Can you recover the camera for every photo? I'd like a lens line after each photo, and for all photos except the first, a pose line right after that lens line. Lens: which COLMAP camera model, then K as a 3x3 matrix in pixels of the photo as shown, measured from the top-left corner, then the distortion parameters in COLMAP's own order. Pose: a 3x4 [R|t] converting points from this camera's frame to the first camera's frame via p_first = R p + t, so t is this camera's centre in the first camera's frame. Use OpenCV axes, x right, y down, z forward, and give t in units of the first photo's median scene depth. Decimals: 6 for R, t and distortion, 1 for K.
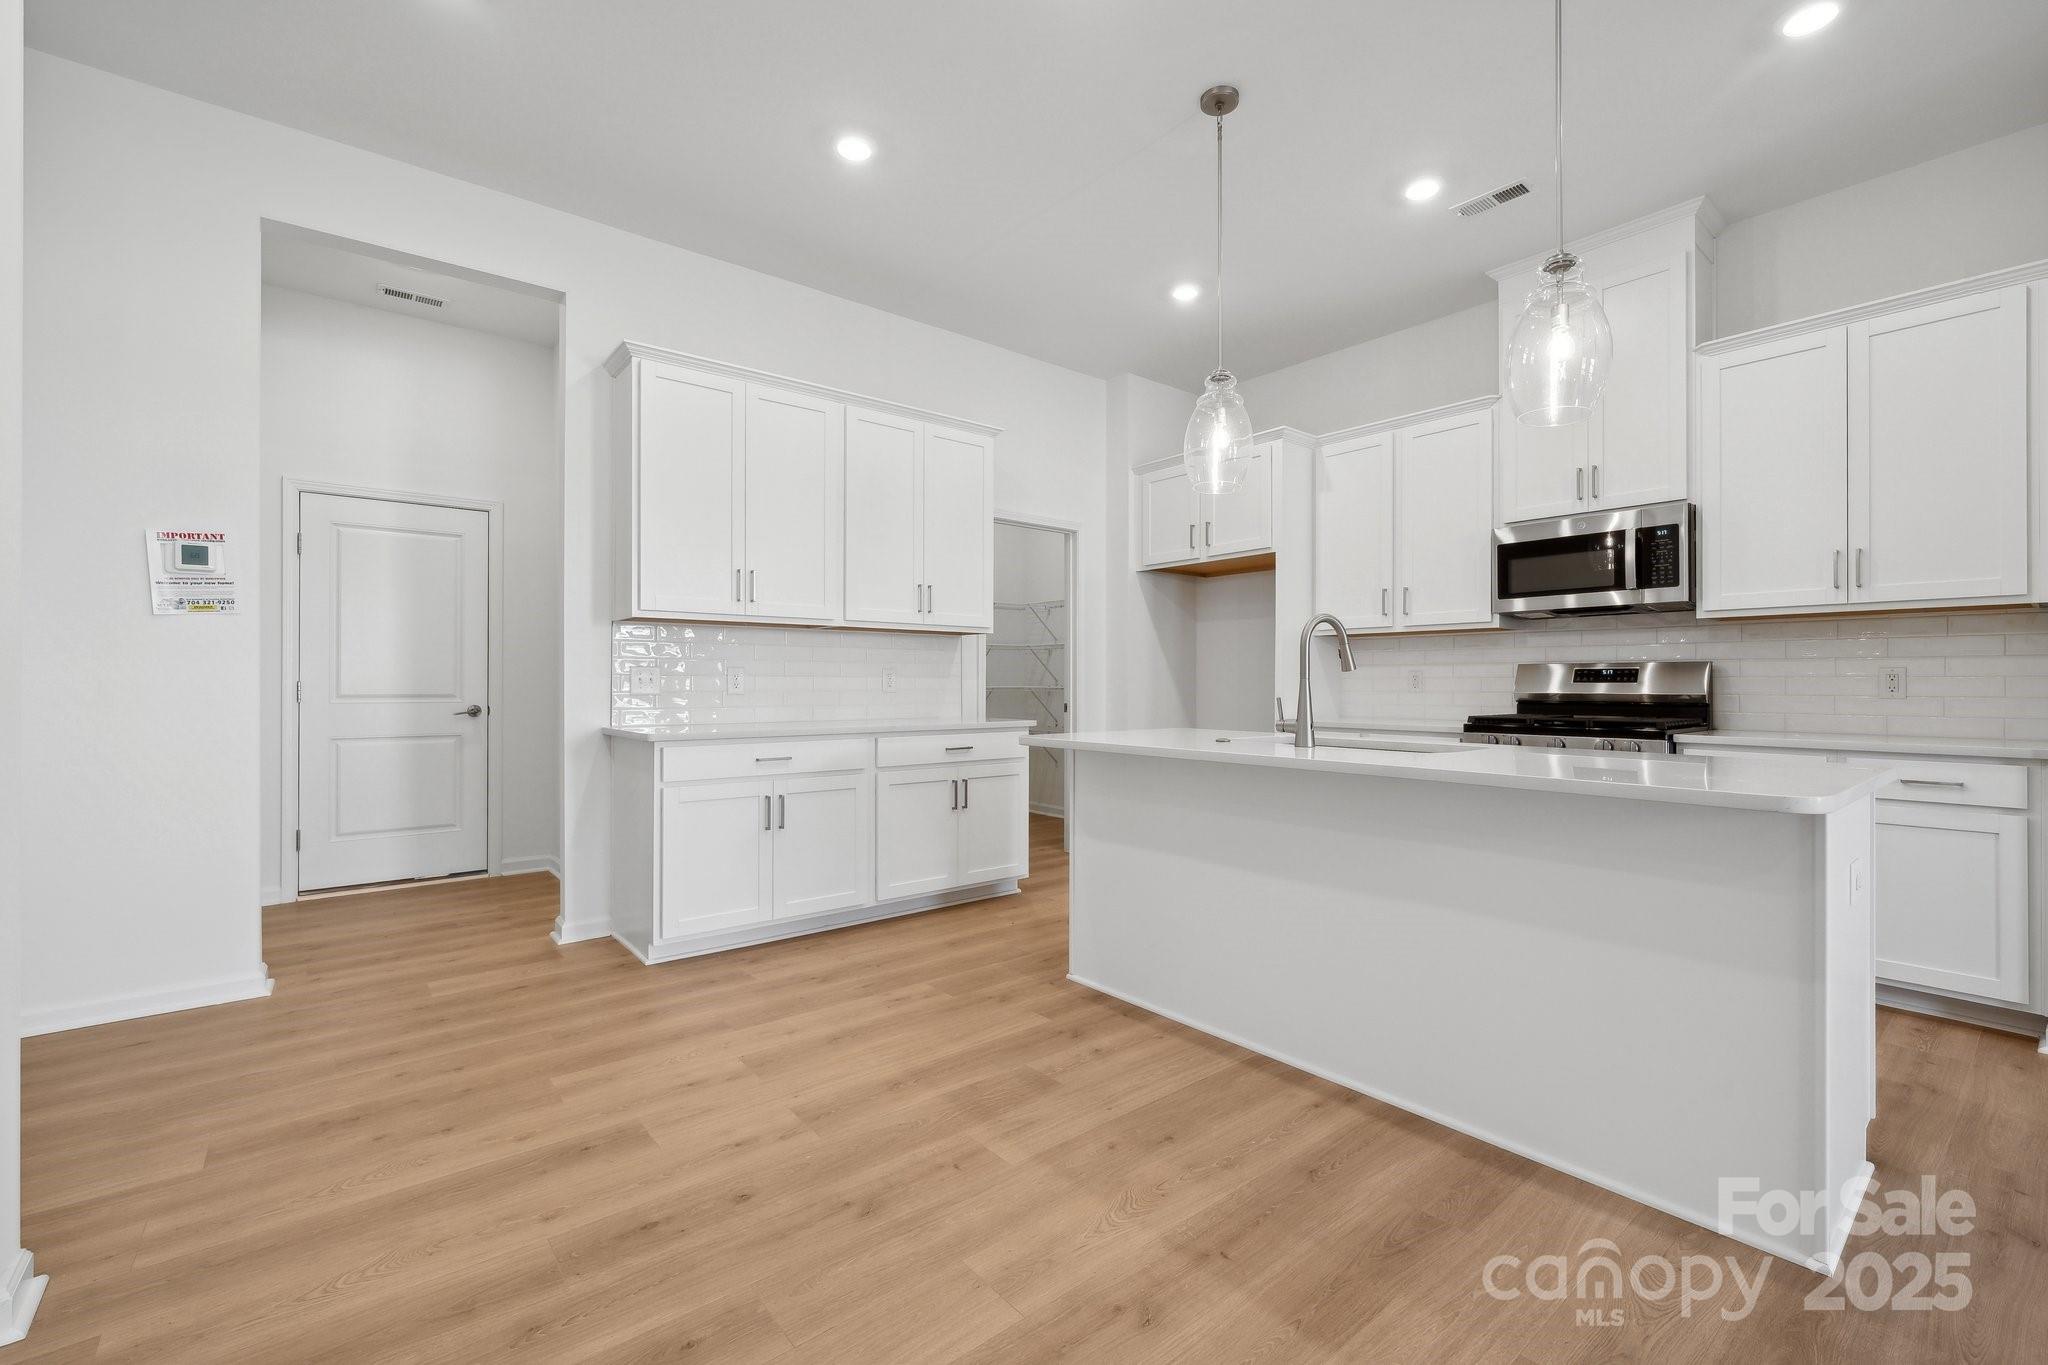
lens RADIAL K [[862.8, 0, 1032.6], [0, 862.8, 680.7], [0, 0, 1]] dist [-0.001333, -0.000207]
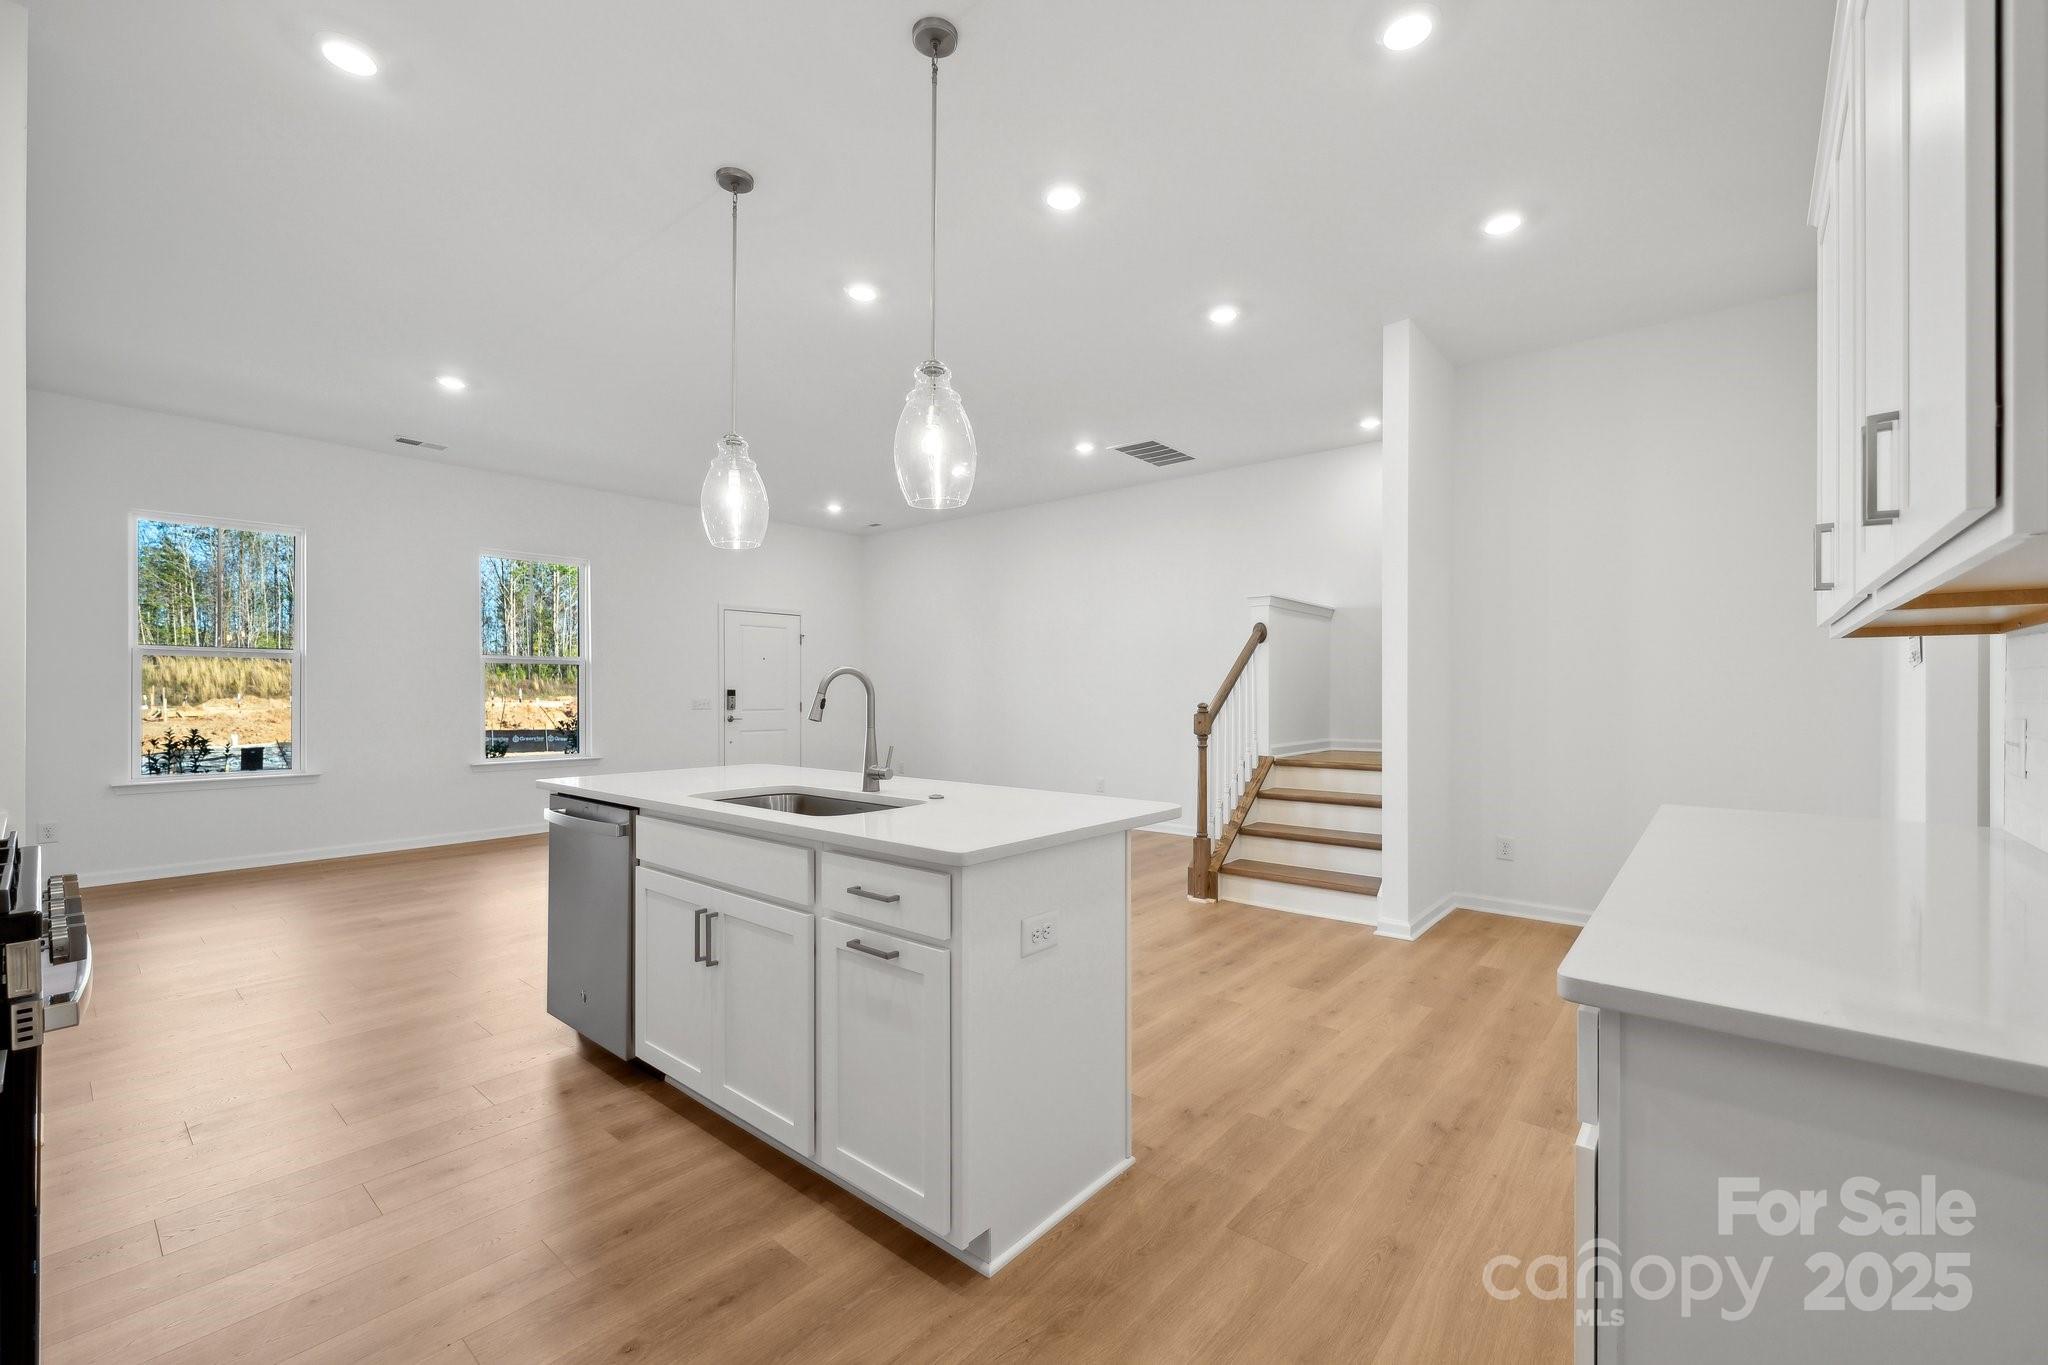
lens RADIAL K [[843.3, 0, 1027.8], [0, 843.3, 693.6], [0, 0, 1]] dist [-0.001035, 0.000027]
pose [[-0.984063, -0.000497, -0.177818, 0.207612], [-0.000684, 0.999999, 0.000992, -0.031471], [0.177817, 0.001098, -0.984063, 1.391105]]
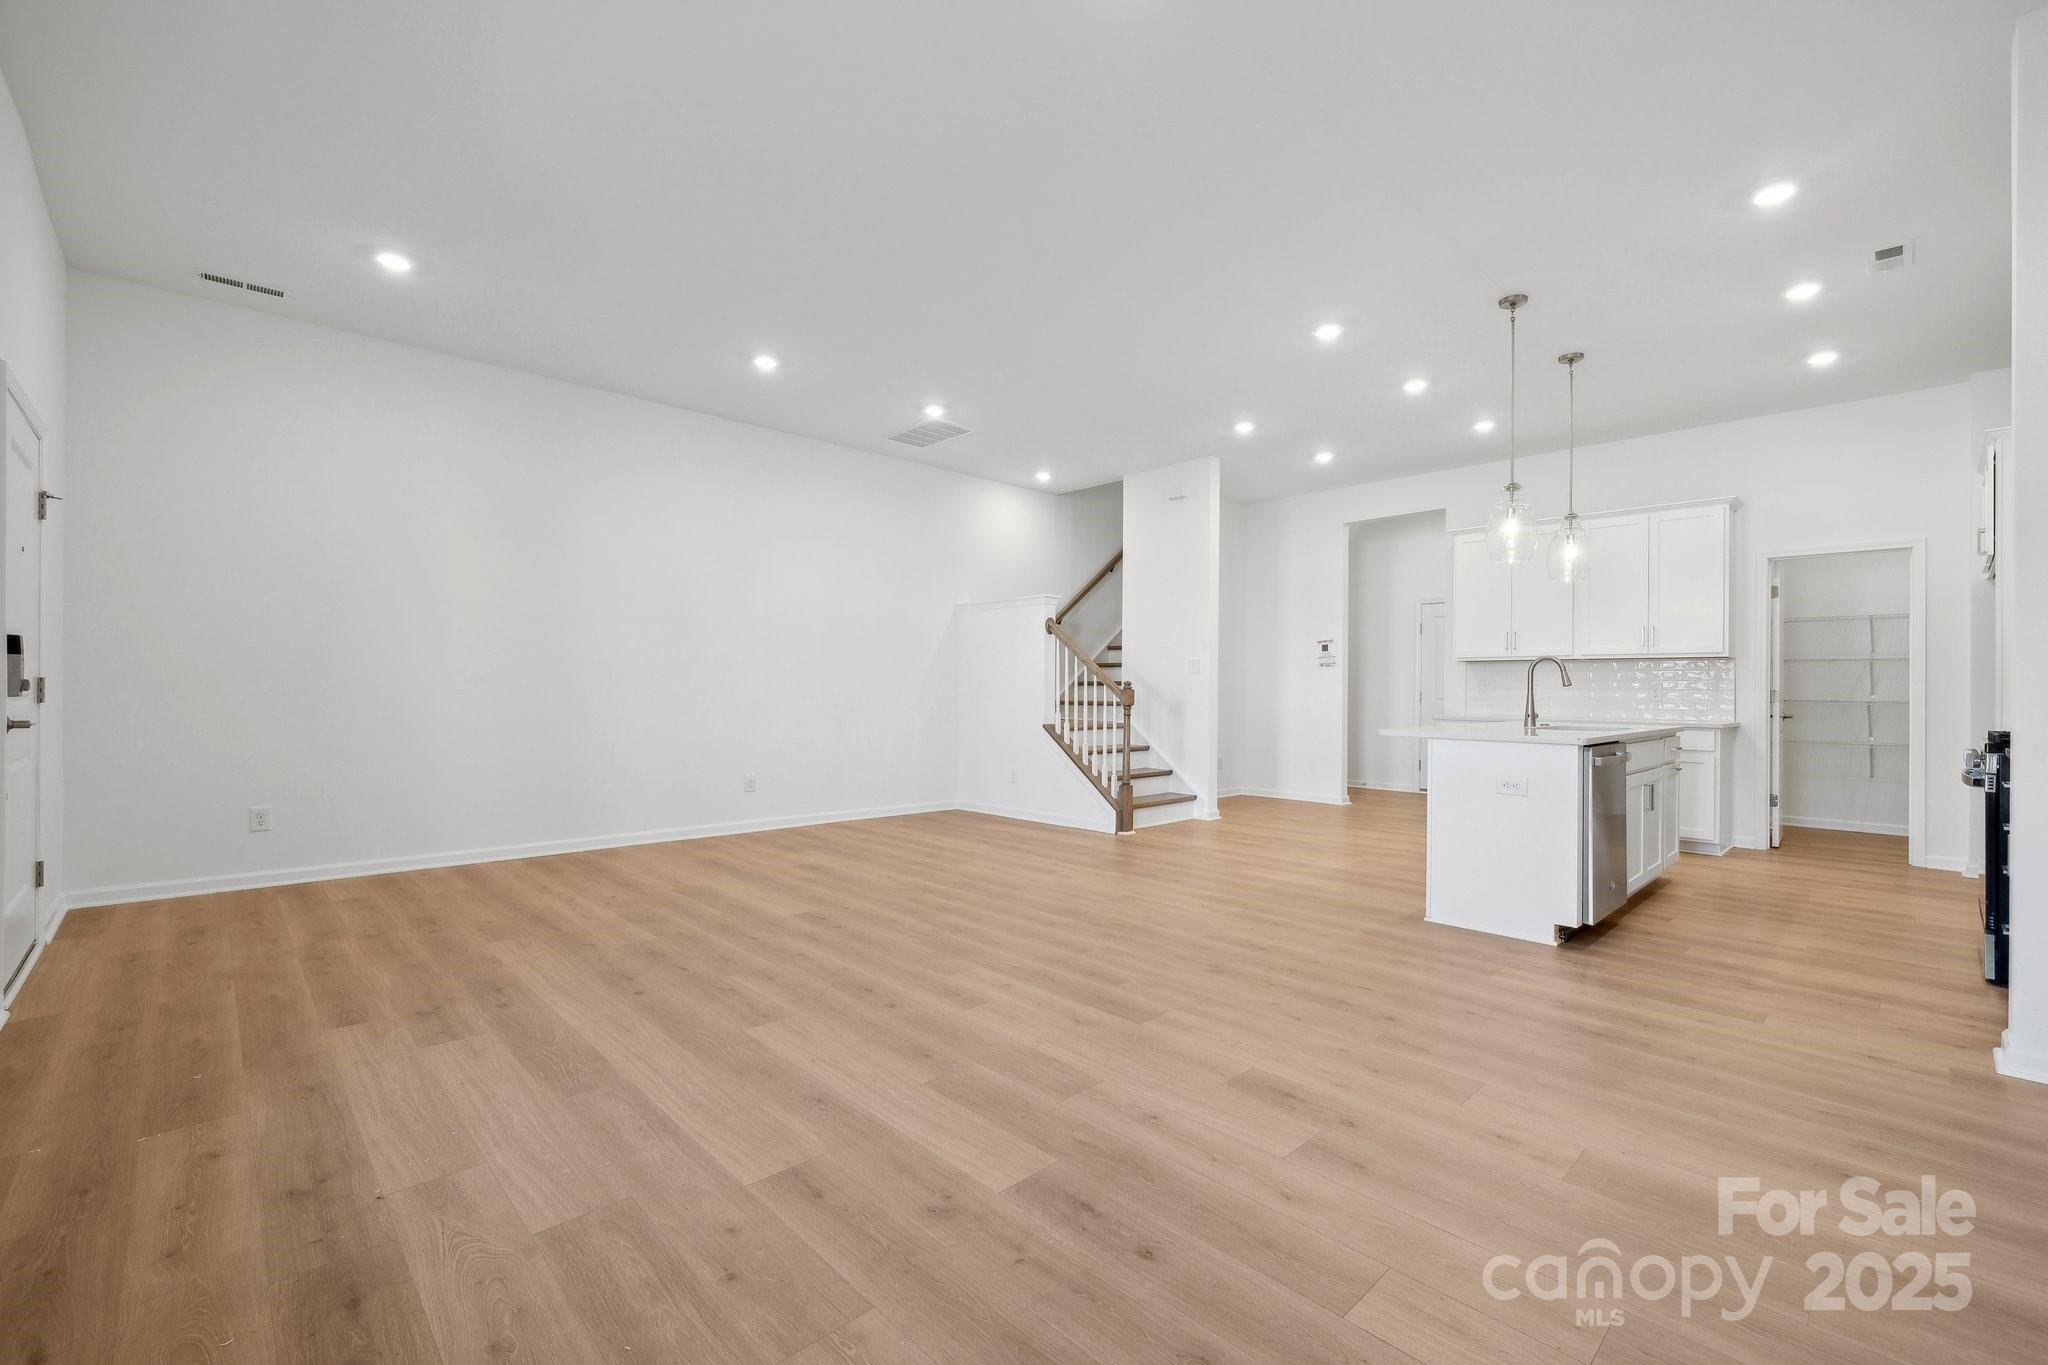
lens RADIAL K [[862.8, 0, 1032.6], [0, 862.8, 680.7], [0, 0, 1]] dist [-0.001333, -0.000207]
pose [[0.081119, -0.011697, -0.996636, 1.428339], [-0.006508, 0.999904, -0.012265, 0.004744], [0.996683, 0.007481, 0.081035, -0.162752]]
